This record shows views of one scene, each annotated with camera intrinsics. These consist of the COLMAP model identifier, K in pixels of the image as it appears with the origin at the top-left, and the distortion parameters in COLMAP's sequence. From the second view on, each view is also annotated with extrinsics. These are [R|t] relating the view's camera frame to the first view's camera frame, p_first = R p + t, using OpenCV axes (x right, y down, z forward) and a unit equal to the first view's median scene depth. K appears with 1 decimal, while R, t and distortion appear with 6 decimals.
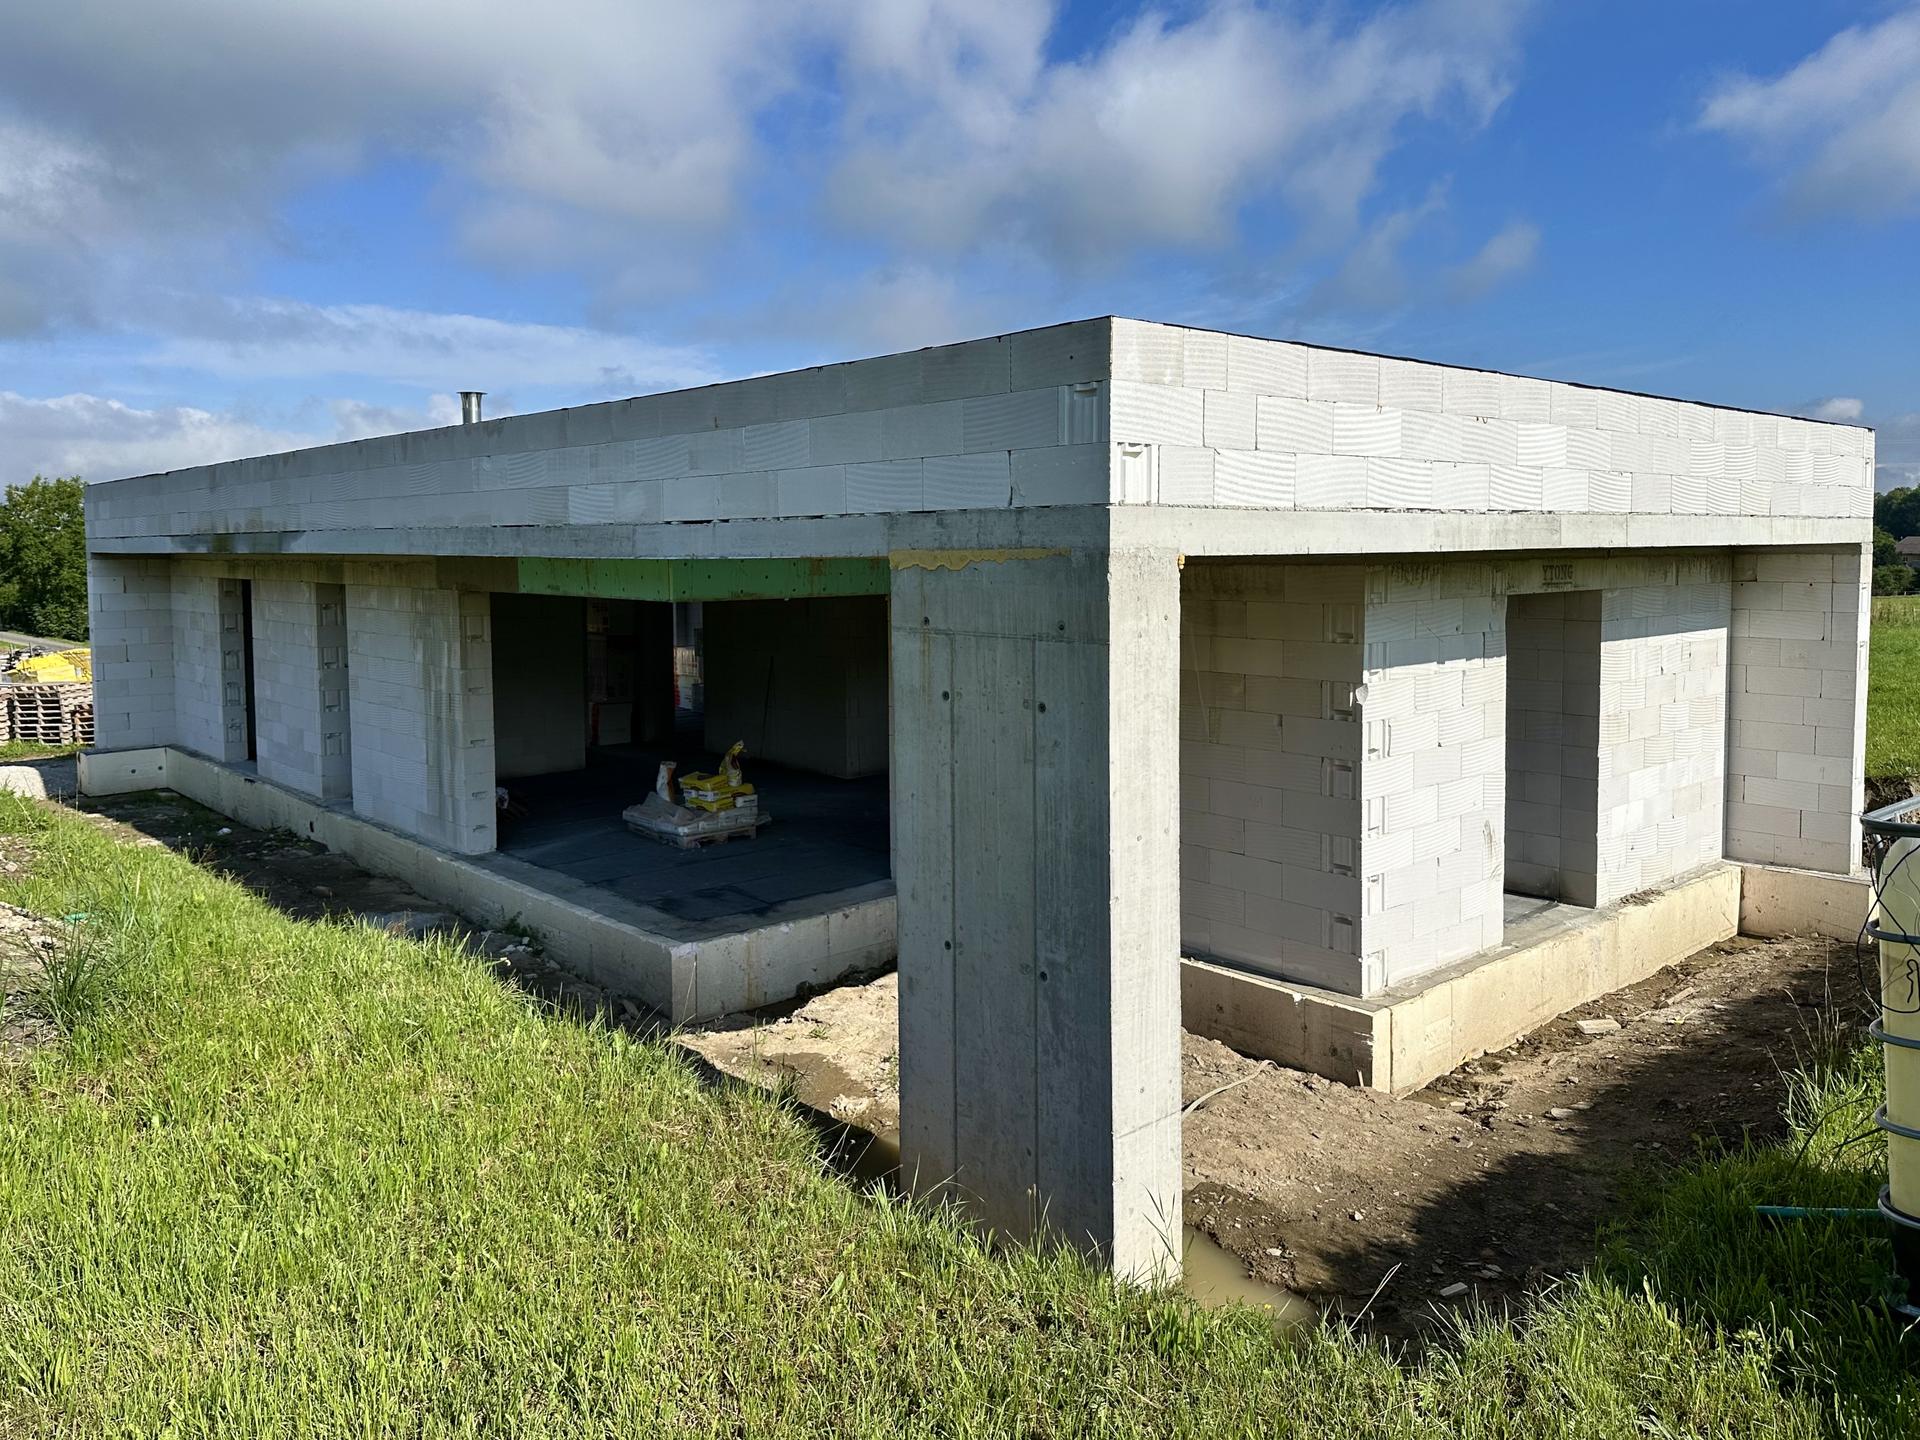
lens RADIAL K [[1355.3, 0, 964.6], [0, 1355.3, 650.9], [0, 0, 1]] dist [0.123165, -0.000867]
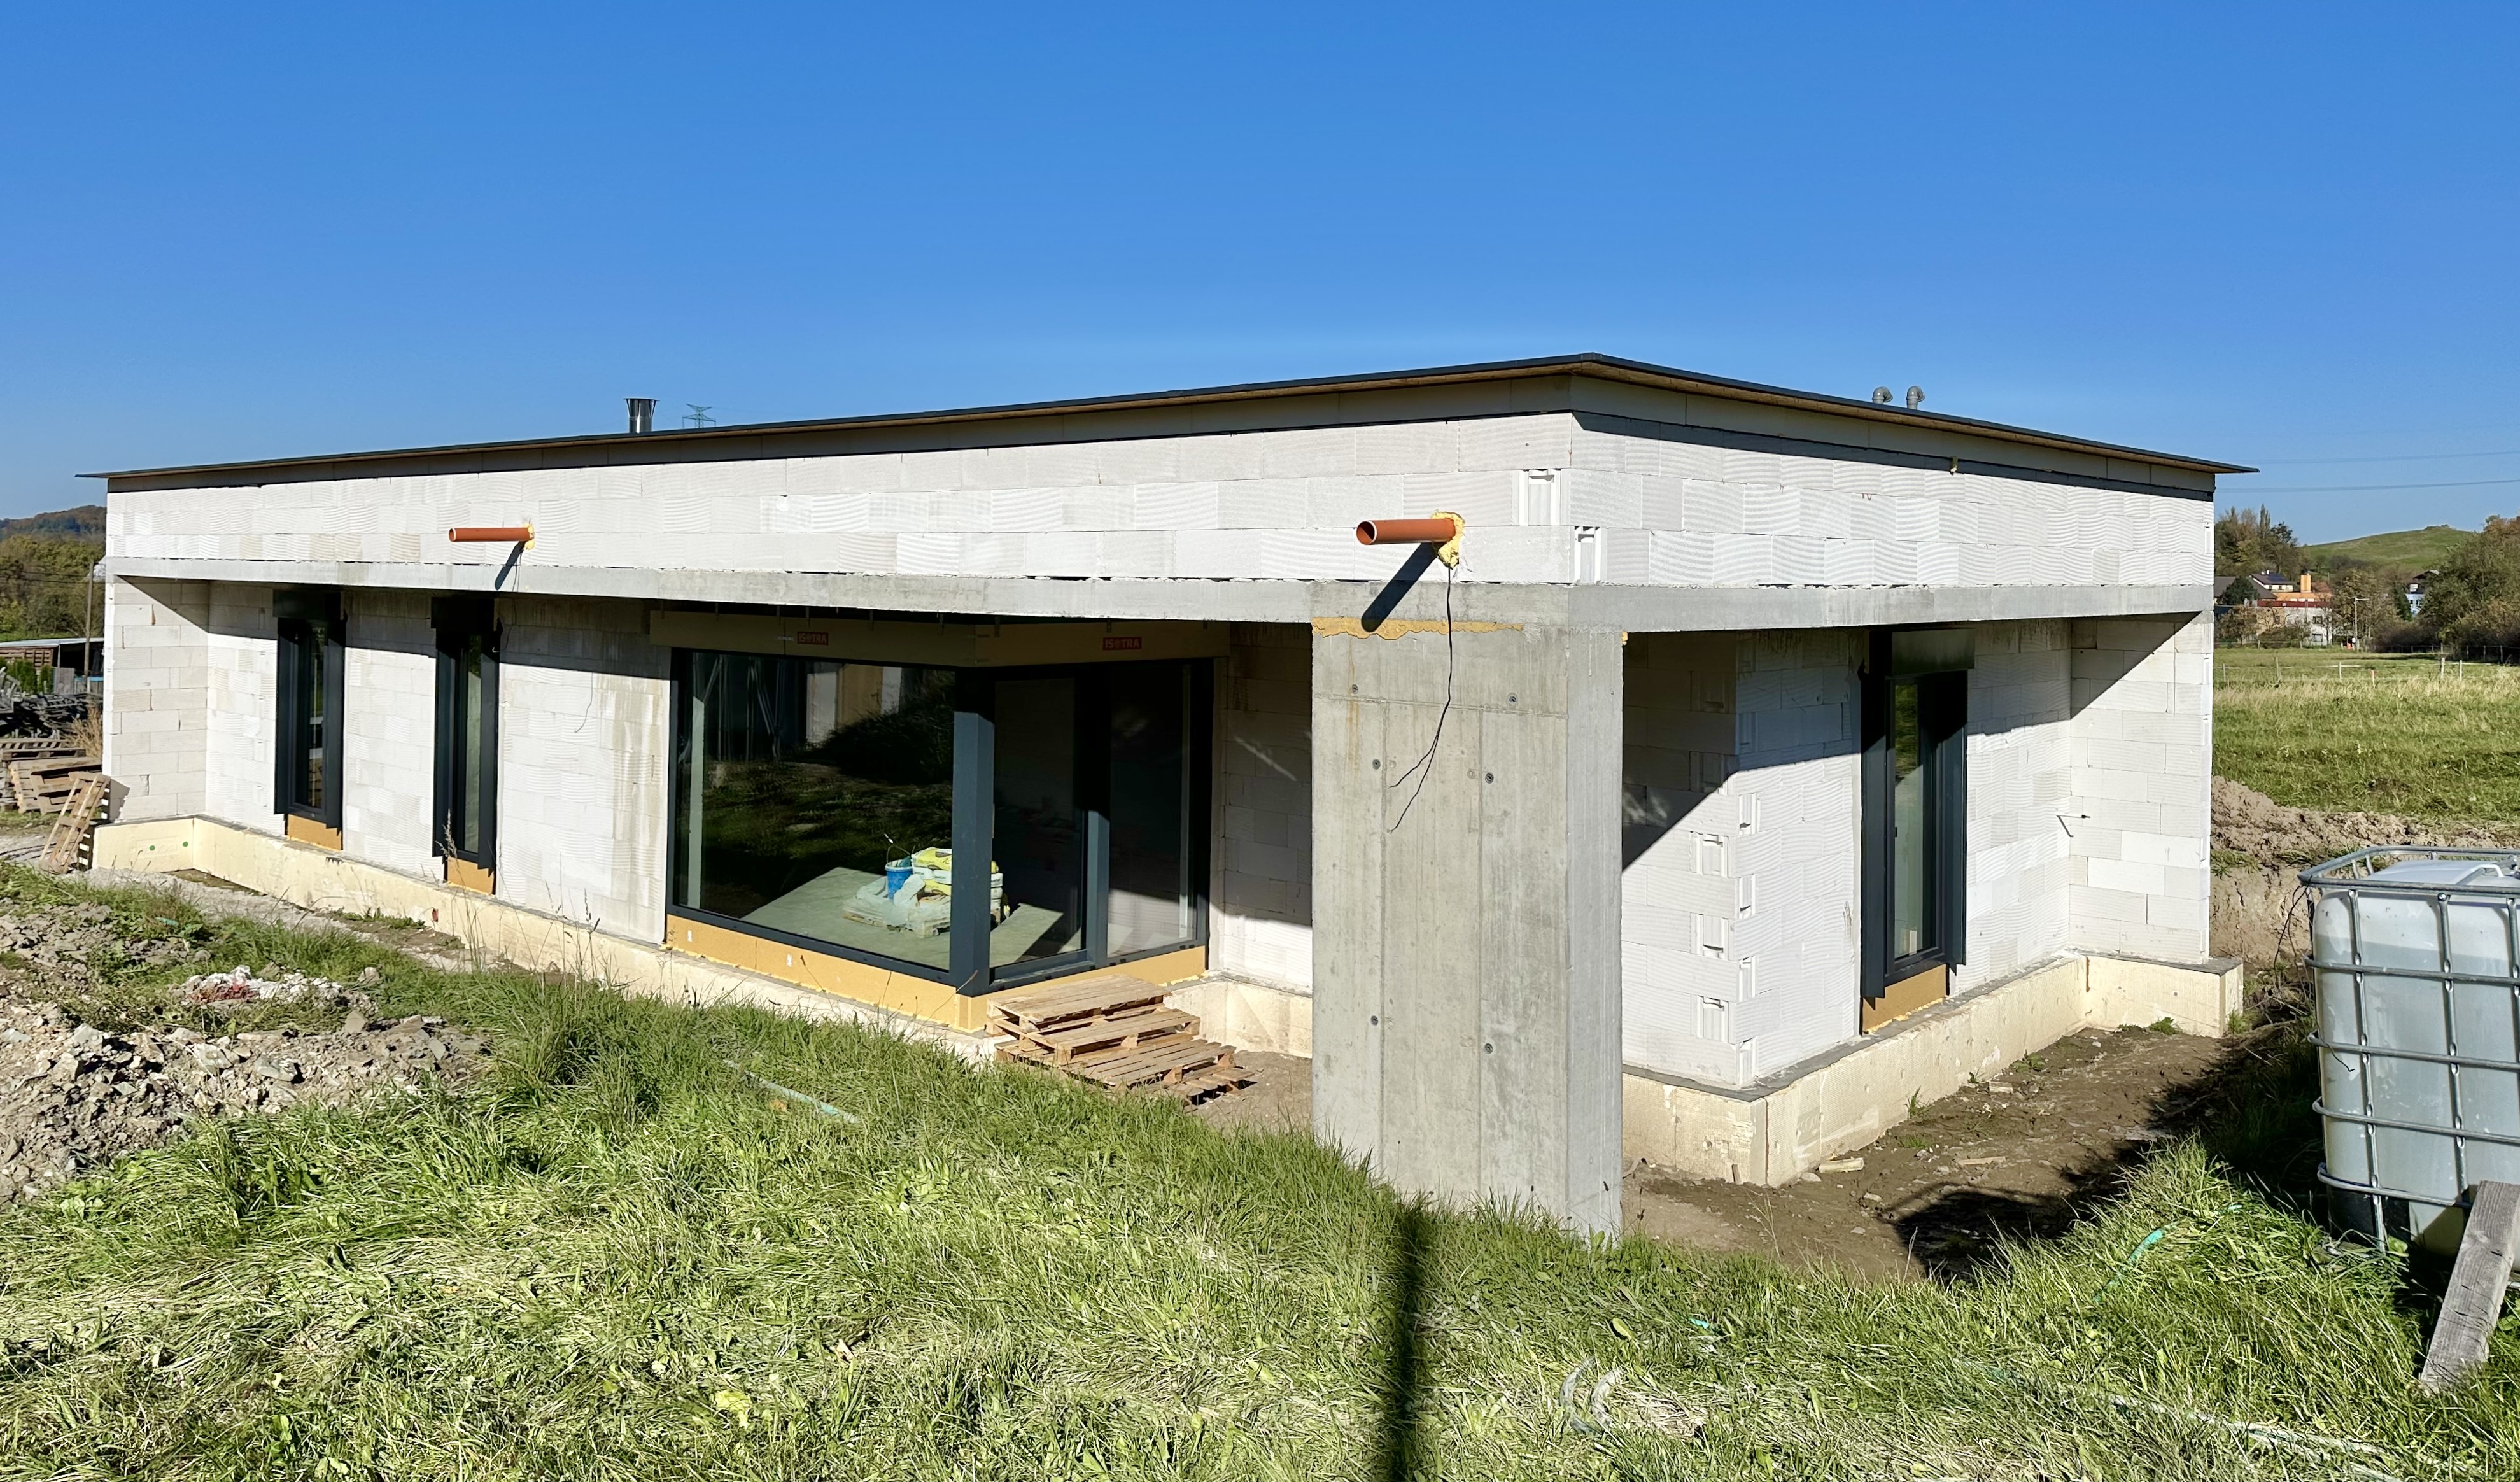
lens RADIAL K [[1701.8, 0, 1251.9], [0, 1701.8, 567.9], [0, 0, 1]] dist [0.118924, -0.001214]
pose [[0.995042, 0.019162, 0.097589, -0.227634], [-0.011557, 0.996894, -0.077909, -0.012094], [-0.098778, 0.076395, 0.992173, -0.246538]]
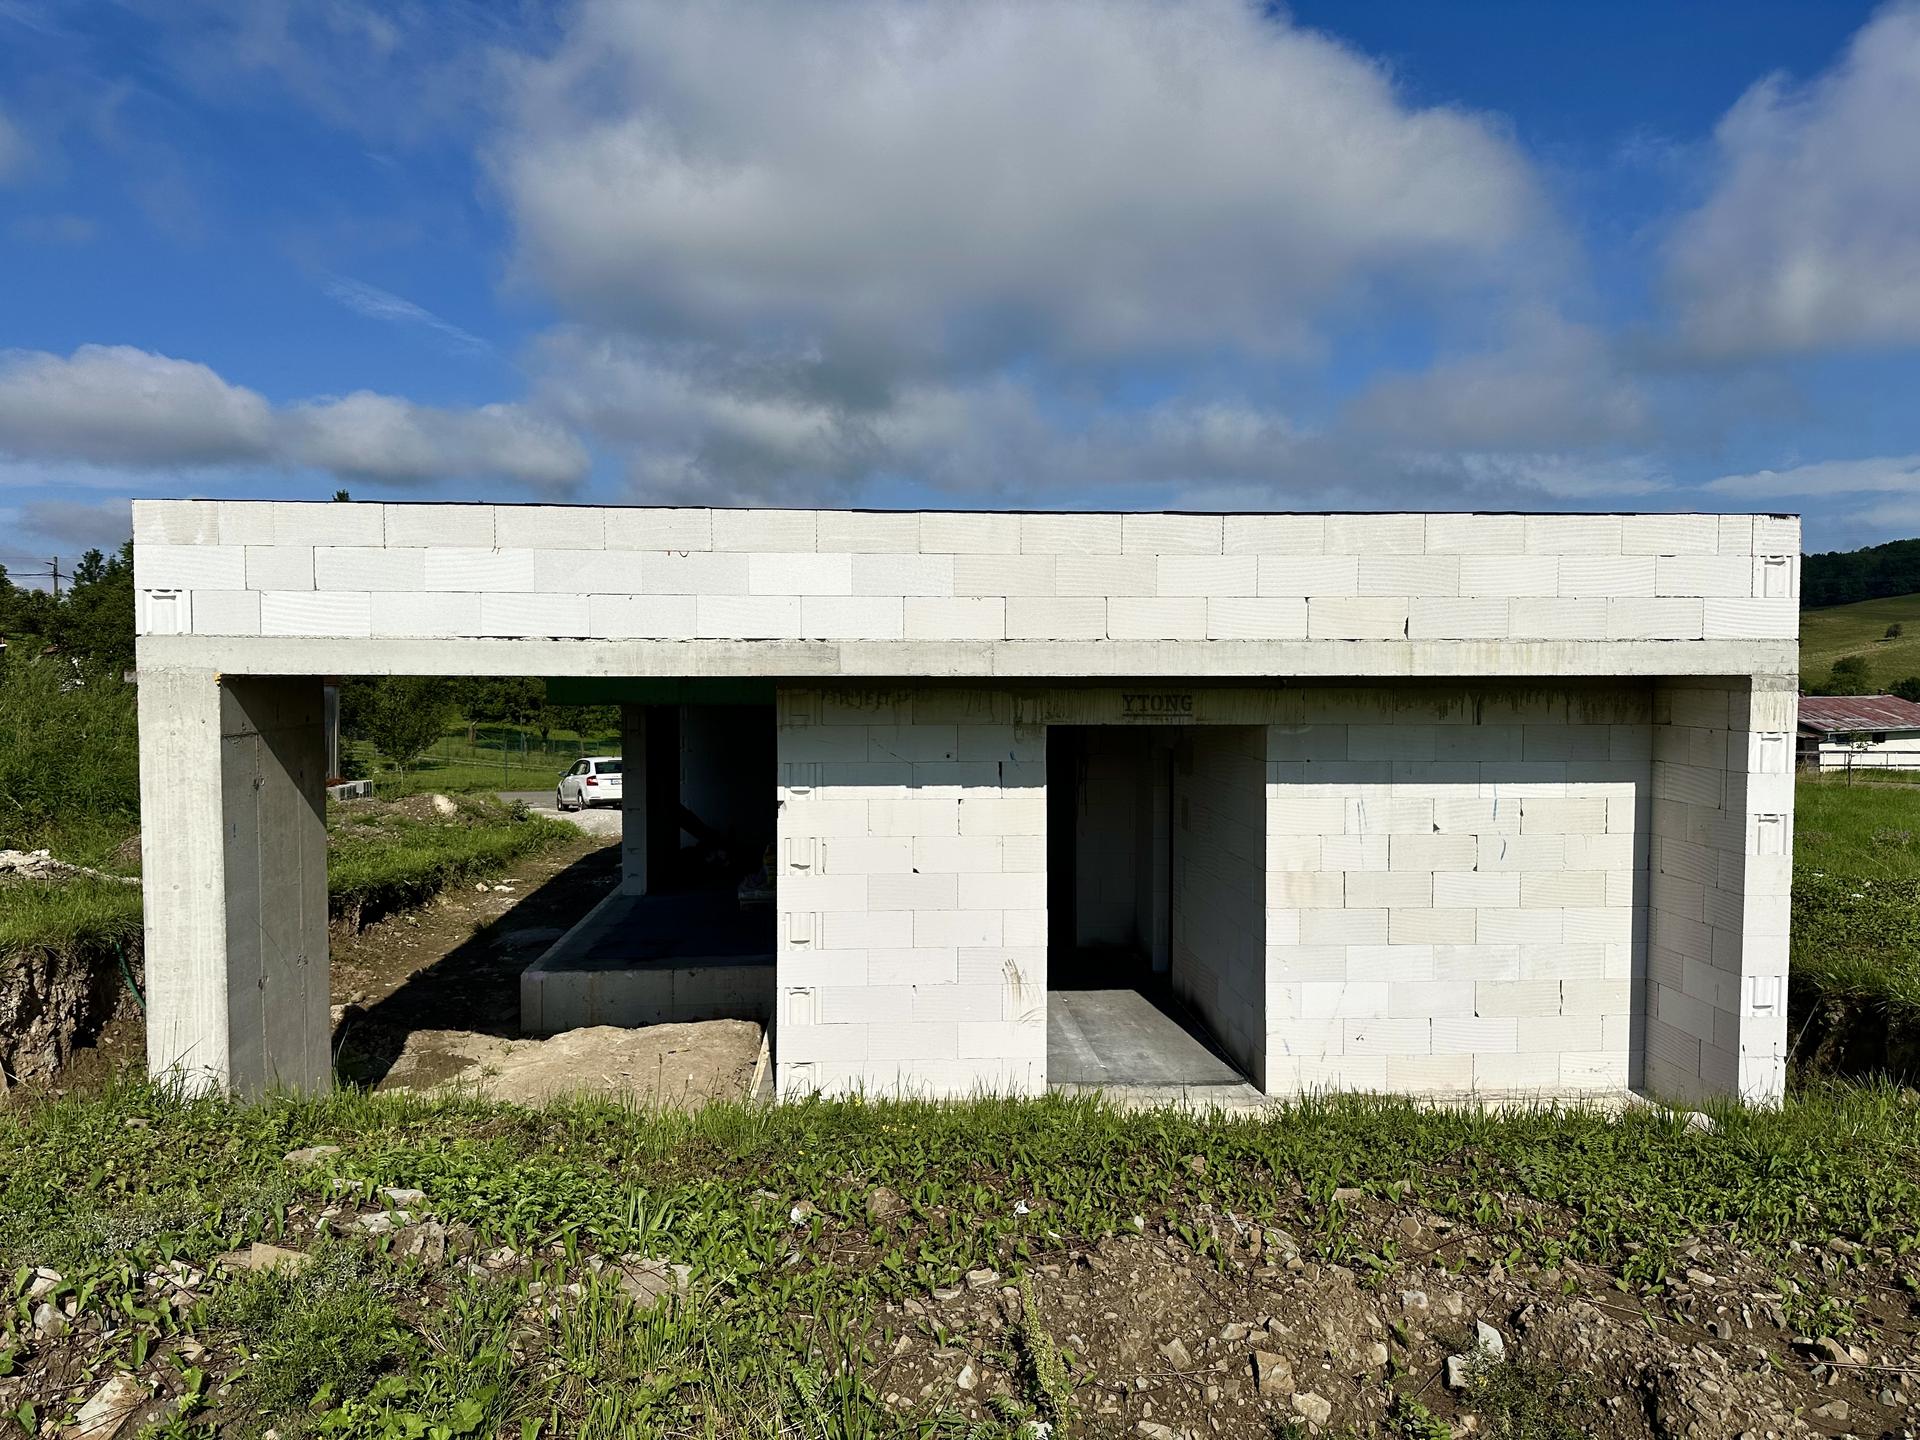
lens RADIAL K [[1368.2, 0, 960.0], [0, 1368.2, 720.0], [0, 0, 1]] dist [0.072498, -0.002336]
pose [[0.791501, 0.042677, -0.609676, 1.377350], [-0.055598, 0.998451, -0.002288, -0.056296], [0.608633, 0.035708, 0.792648, 0.339821]]
